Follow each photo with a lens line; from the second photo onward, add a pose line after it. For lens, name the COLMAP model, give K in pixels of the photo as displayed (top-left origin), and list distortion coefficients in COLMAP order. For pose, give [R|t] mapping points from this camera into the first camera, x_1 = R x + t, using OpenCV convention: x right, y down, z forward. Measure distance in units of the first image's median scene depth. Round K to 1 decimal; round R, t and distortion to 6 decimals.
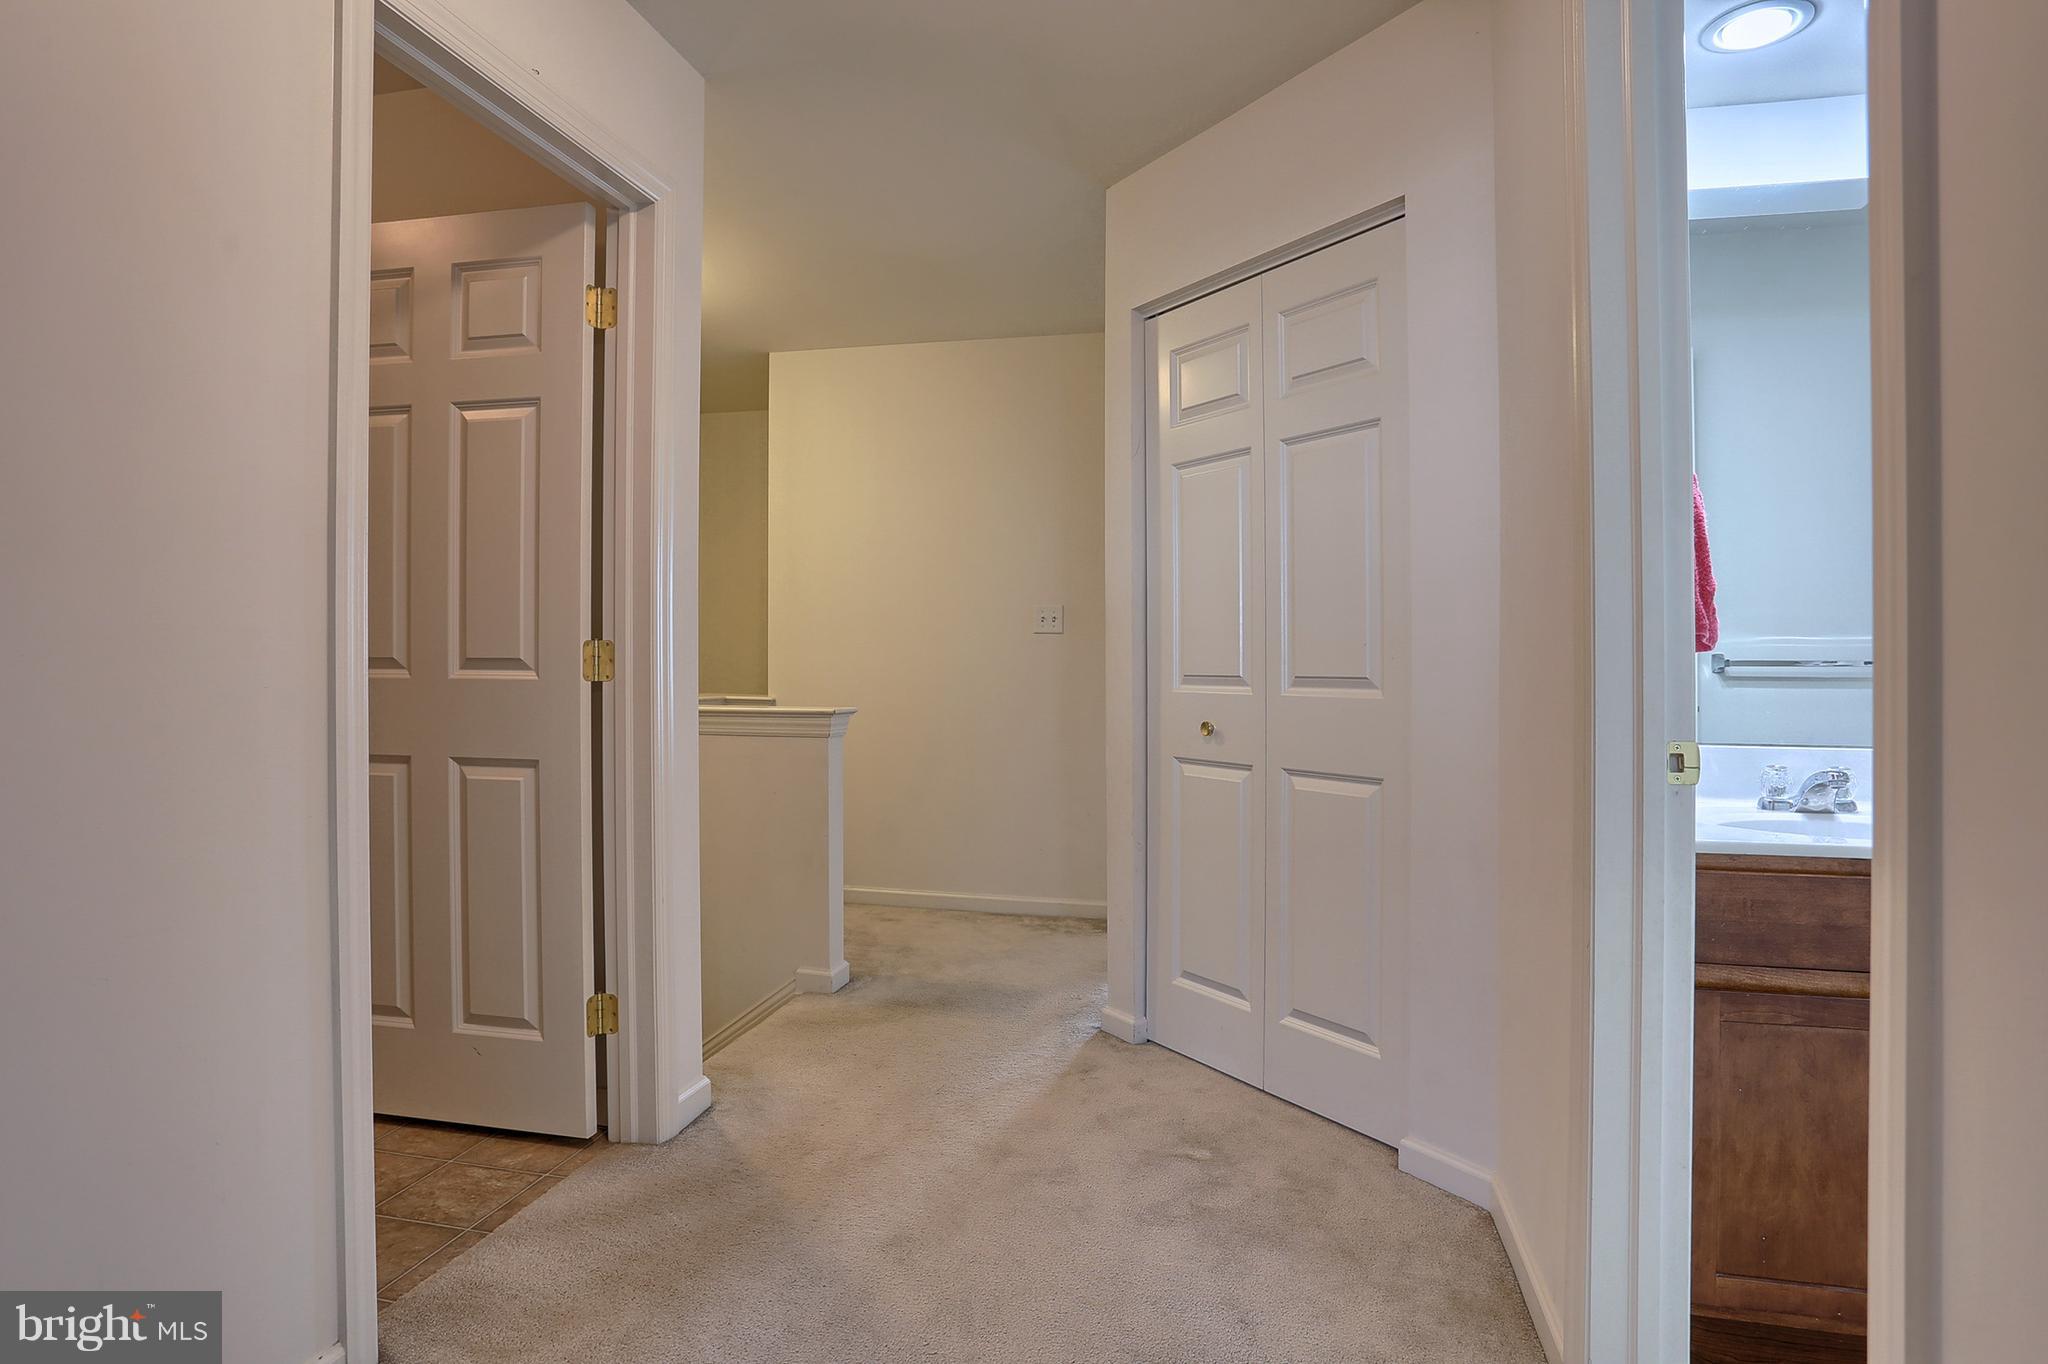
lens RADIAL K [[1065.3, 0, 1036.0], [0, 1065.3, 681.3], [0, 0, 1]] dist [-0.059944, 0.027849]
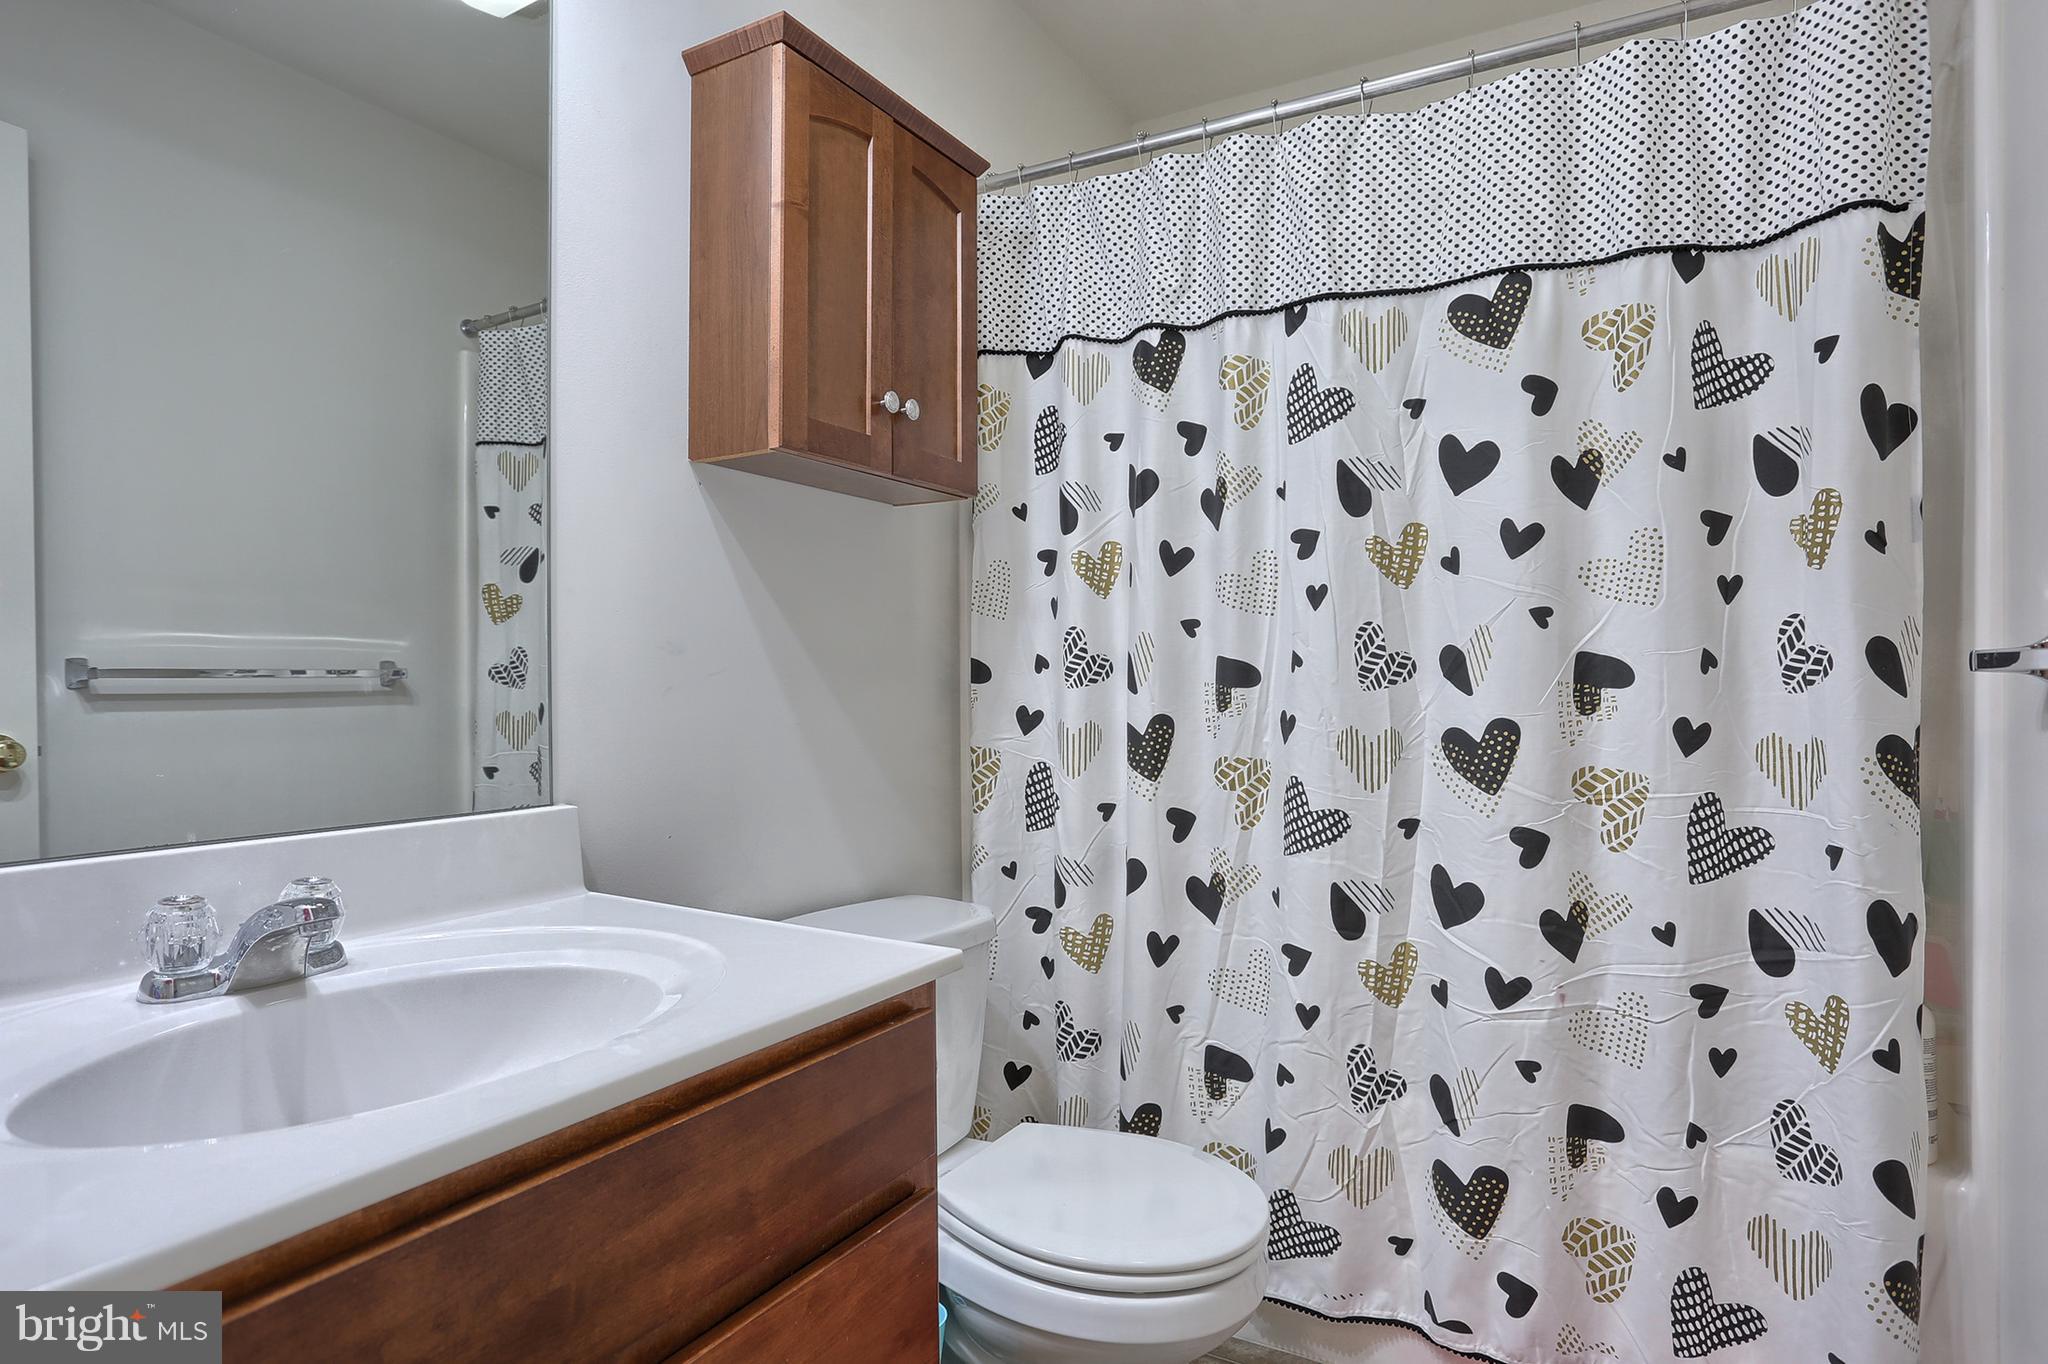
lens RADIAL K [[1129.6, 0, 1024.0], [0, 1129.6, 682.0], [0, 0, 1]] dist [-0.026180, 0.001206]
pose [[0.298074, -0.003769, 0.954535, 0.367950], [0.015753, 0.999875, -0.000971, -0.005113], [-0.954413, 0.015326, 0.298097, 0.515918]]
